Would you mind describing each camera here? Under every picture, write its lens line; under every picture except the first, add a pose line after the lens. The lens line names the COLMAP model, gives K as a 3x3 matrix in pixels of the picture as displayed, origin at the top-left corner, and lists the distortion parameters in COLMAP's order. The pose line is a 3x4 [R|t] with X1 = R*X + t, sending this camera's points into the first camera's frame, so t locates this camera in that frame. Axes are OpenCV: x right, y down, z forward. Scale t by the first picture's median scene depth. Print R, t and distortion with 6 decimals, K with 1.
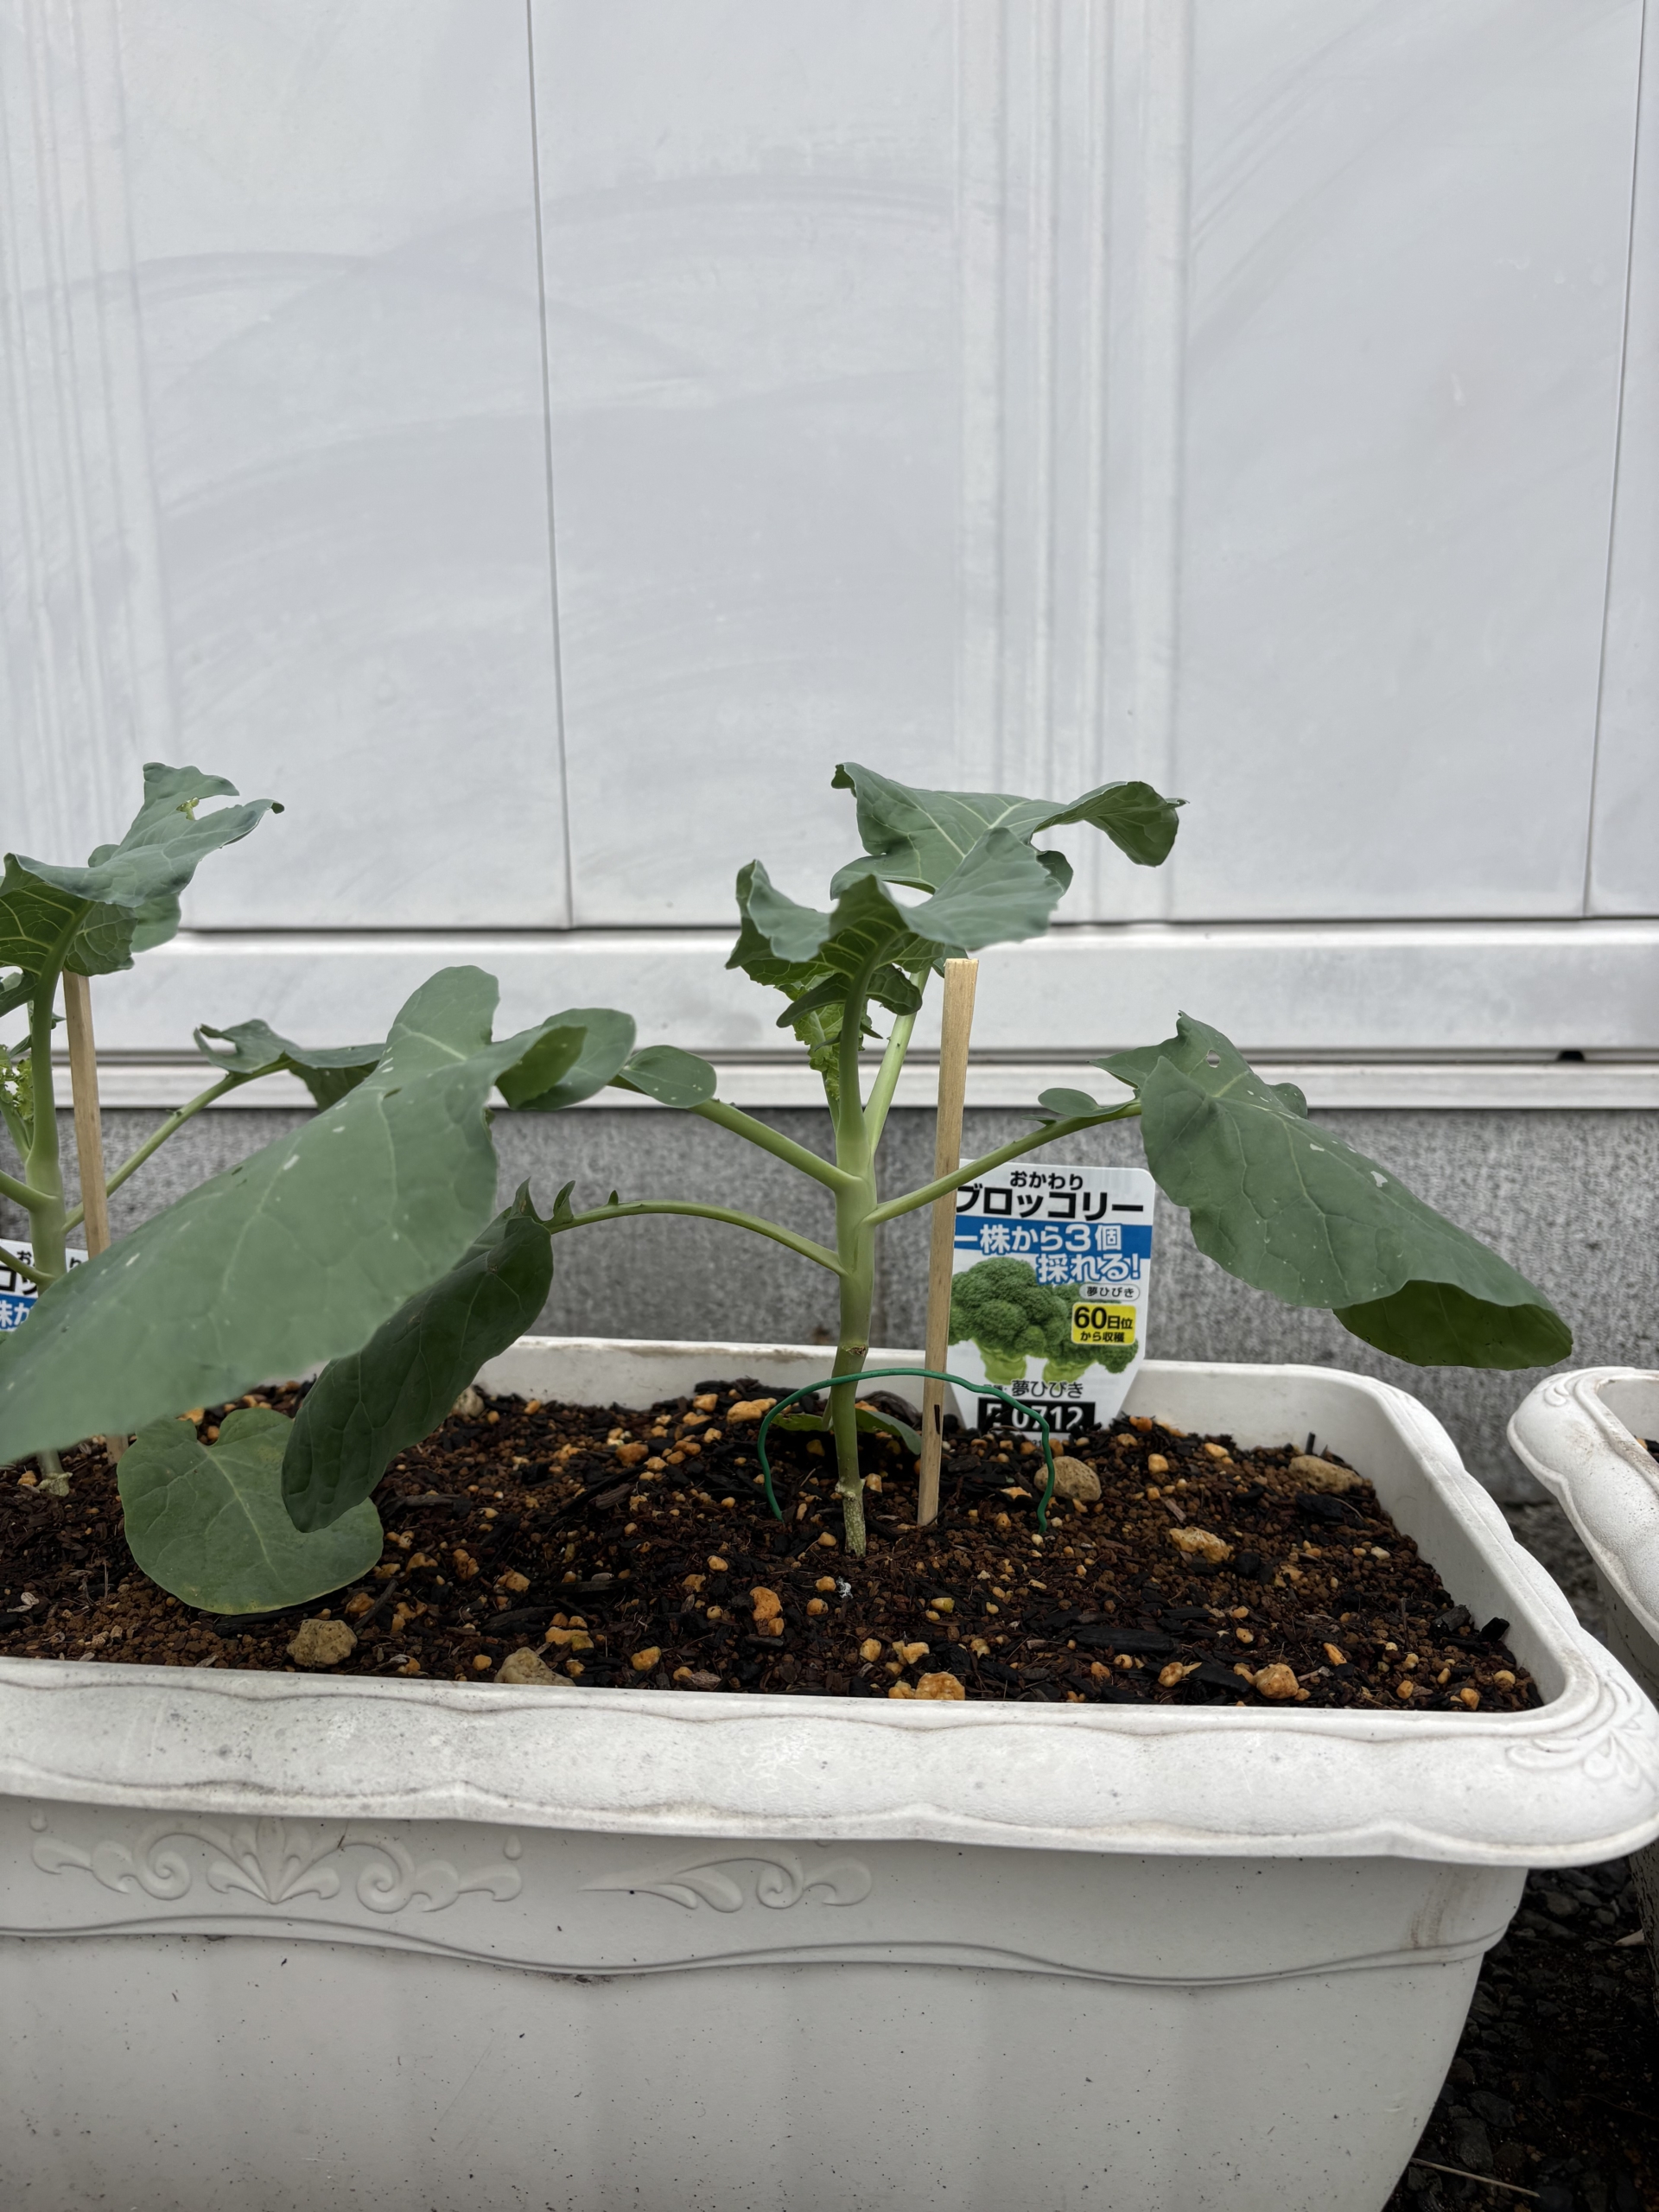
lens RADIAL K [[1730.2, 0, 833.7], [0, 1730.2, 1053.2], [0, 0, 1]] dist [0.049591, -0.059290]
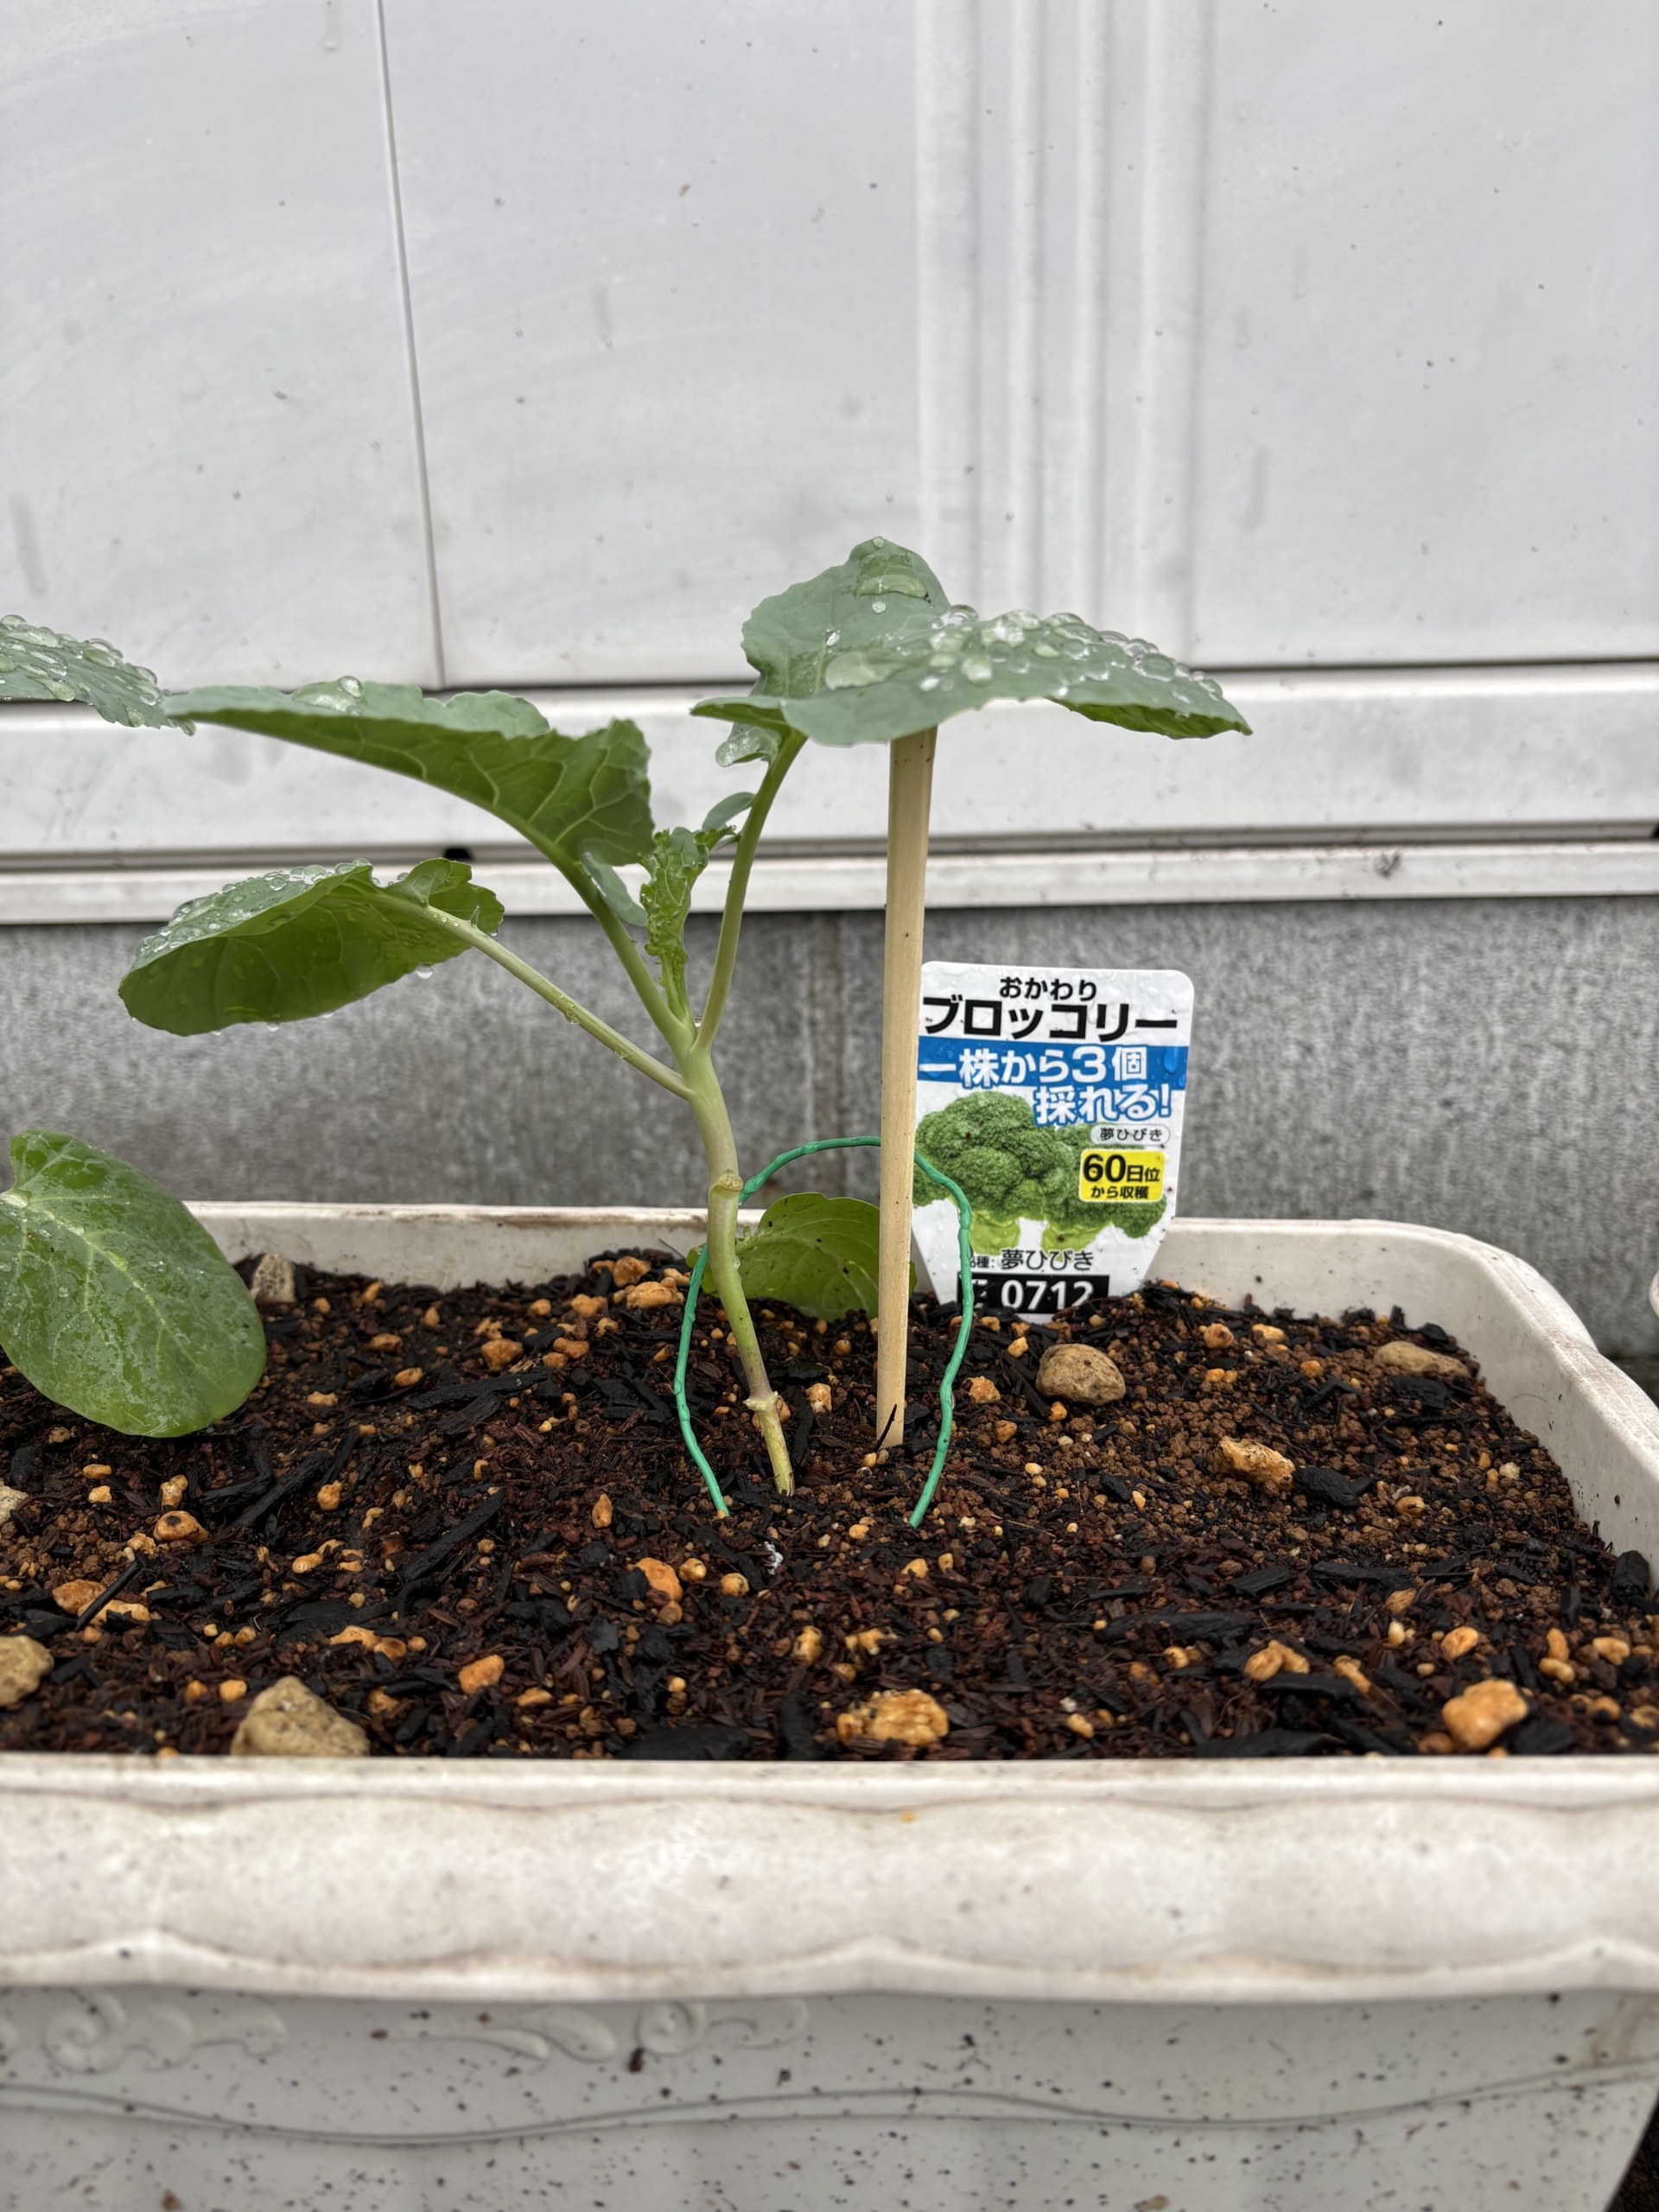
lens RADIAL K [[1690.5, 0, 854.3], [0, 1690.5, 1056.9], [0, 0, 1]] dist [0.005036, 0.002391]
pose [[0.999388, -0.017129, 0.030498, 0.016542], [0.013841, 0.994384, 0.104919, 0.024626], [-0.032124, -0.104432, 0.994013, 0.271268]]
